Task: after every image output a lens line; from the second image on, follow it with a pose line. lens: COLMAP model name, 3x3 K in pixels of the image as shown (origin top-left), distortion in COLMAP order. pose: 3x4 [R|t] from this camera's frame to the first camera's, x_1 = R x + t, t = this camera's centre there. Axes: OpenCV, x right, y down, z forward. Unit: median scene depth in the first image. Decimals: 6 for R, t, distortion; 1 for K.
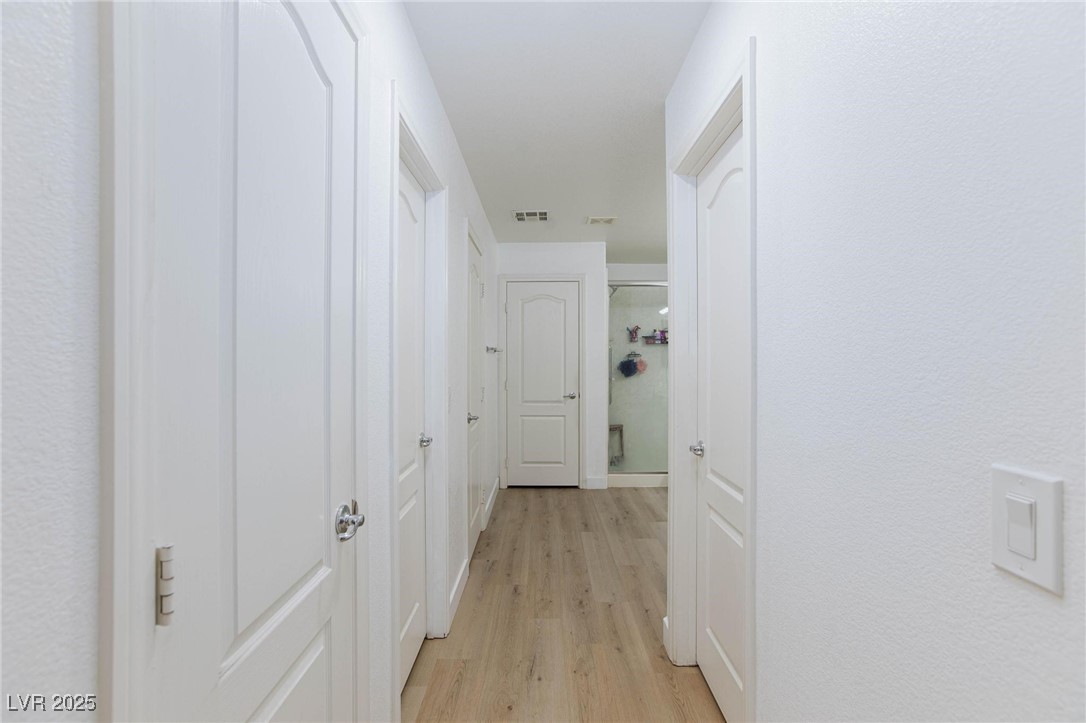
lens RADIAL K [[490.0, 0, 539.1], [0, 490.0, 357.2], [0, 0, 1]] dist [-0.020509, 0.010362]
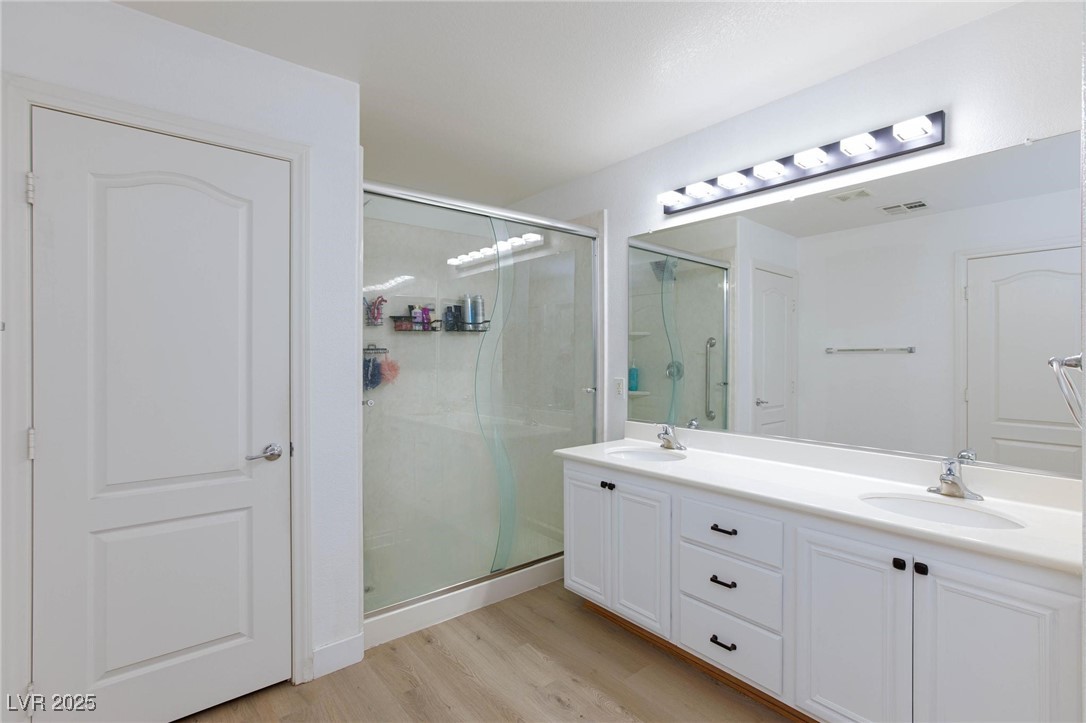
lens RADIAL K [[490.0, 0, 539.1], [0, 490.0, 358.6], [0, 0, 1]] dist [-0.020509, 0.010362]
pose [[0.761965, -0.001560, 0.647616, -0.020099], [-0.003502, 0.999973, 0.006529, 0.000923], [-0.647609, -0.007243, 0.761939, 0.553218]]
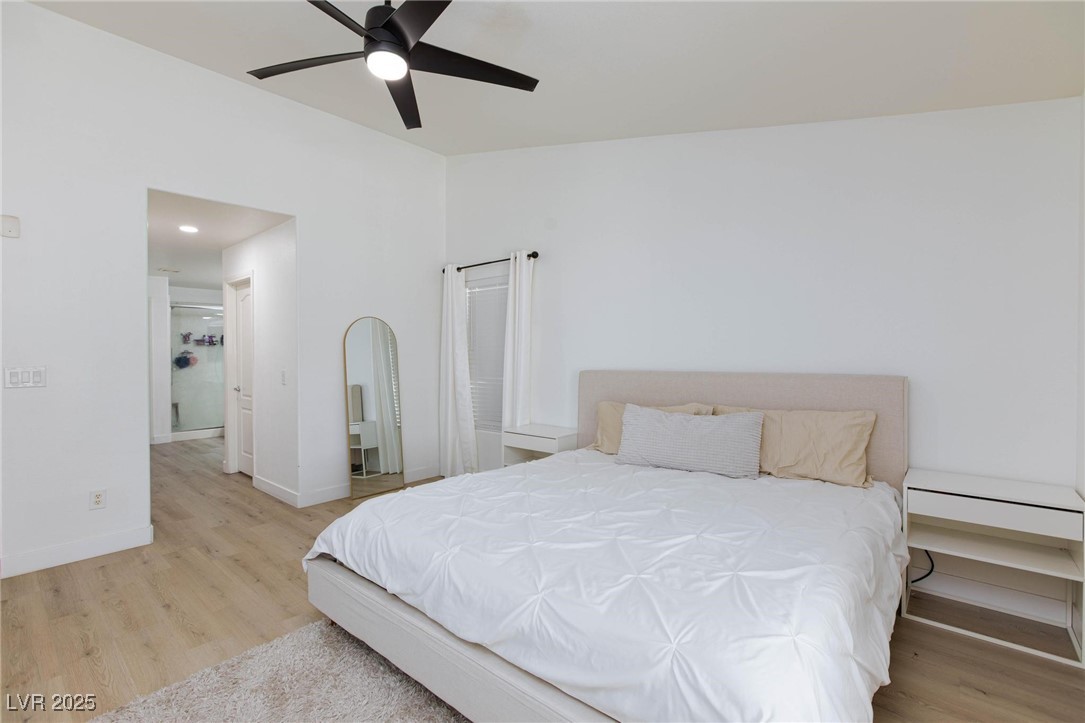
lens RADIAL K [[489.5, 0, 532.2], [0, 489.5, 359.9], [0, 0, 1]] dist [-0.020509, 0.010362]
pose [[0.652957, -0.009660, 0.757334, -0.253982], [-0.000389, 0.999914, 0.013090, -0.002971], [-0.757395, -0.008842, 0.652897, -0.779877]]
